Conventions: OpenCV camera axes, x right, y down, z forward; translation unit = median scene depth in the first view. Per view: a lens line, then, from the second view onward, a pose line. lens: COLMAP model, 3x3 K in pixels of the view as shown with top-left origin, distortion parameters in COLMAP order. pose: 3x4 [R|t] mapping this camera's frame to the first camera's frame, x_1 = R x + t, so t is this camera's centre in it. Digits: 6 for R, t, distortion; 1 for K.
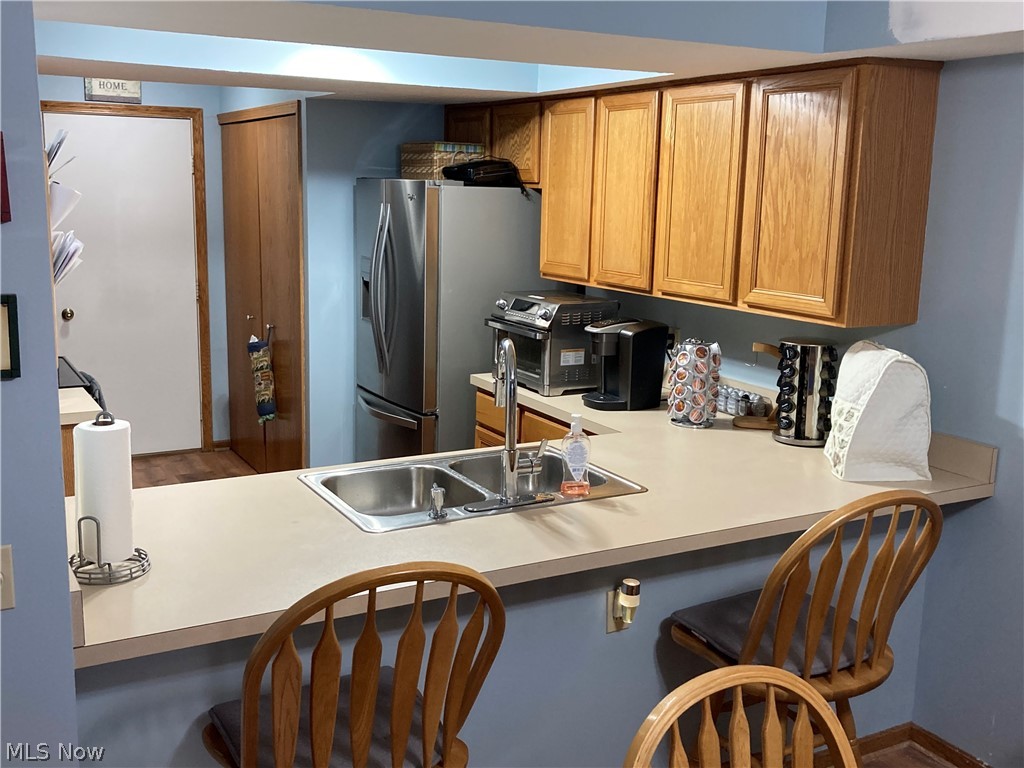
lens RADIAL K [[1053.2, 0, 497.1], [0, 1053.2, 382.4], [0, 0, 1]] dist [0.131293, -0.373957]
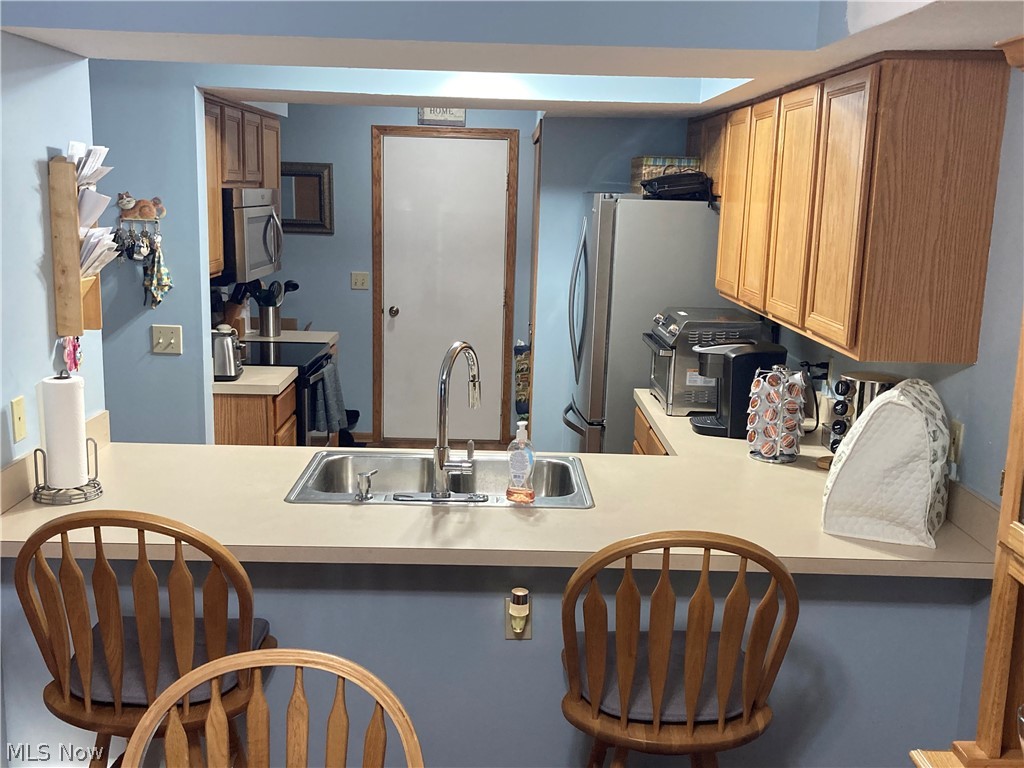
lens RADIAL K [[1053.2, 0, 497.1], [0, 1053.2, 382.4], [0, 0, 1]] dist [0.131293, -0.373957]
pose [[0.878481, 0.089594, -0.469301, 0.404414], [-0.098126, 0.995154, 0.006304, -0.008415], [0.467591, 0.040512, 0.883016, 0.075205]]
